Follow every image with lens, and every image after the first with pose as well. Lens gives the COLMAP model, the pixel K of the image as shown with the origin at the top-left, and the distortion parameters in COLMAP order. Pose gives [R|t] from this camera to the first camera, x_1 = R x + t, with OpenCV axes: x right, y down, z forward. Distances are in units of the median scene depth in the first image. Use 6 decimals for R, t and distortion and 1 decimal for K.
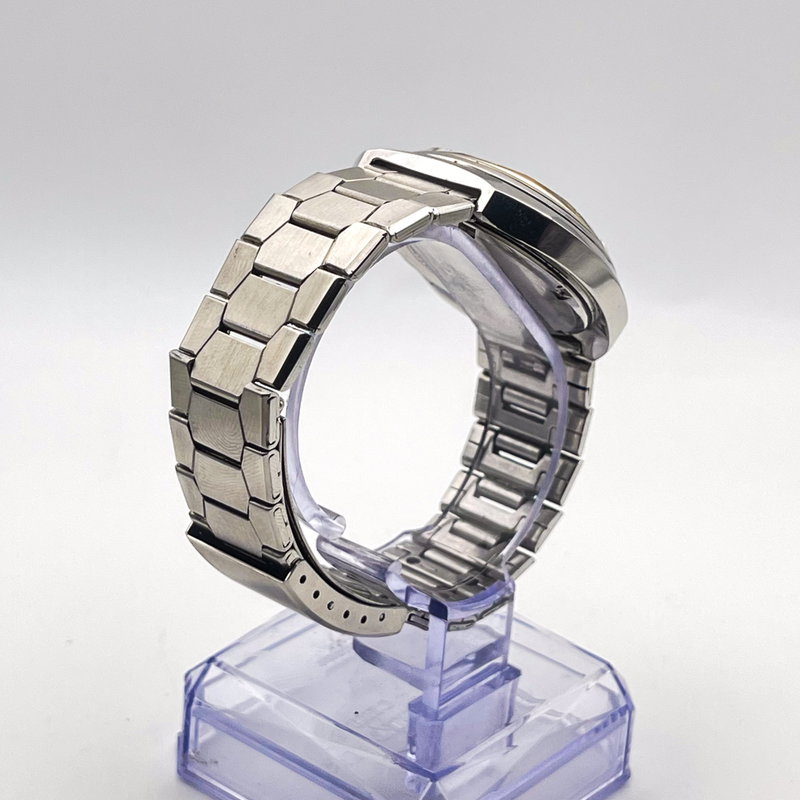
lens RADIAL K [[2090.4, 0, 400.0], [0, 2090.4, 400.0], [0, 0, 1]] dist [0.208828, -0.061554]
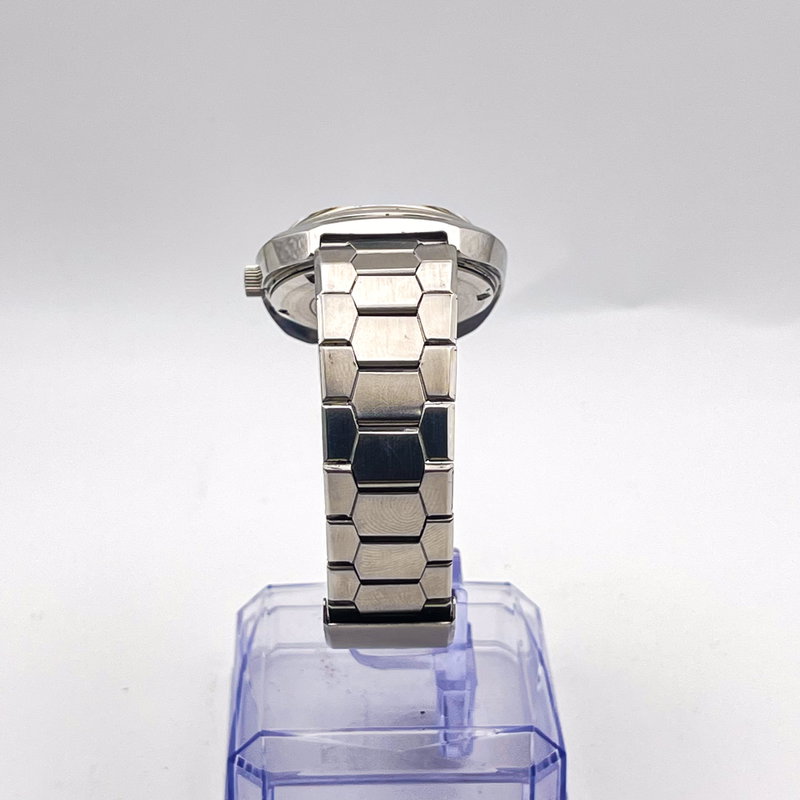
lens RADIAL K [[2090.4, 0, 400.0], [0, 2090.4, 400.0], [0, 0, 1]] dist [0.208828, -0.061554]
pose [[0.744997, -0.354872, 0.564841, -0.654446], [0.308097, 0.934077, 0.180488, -0.229479], [-0.591655, 0.039563, 0.805220, 0.117694]]
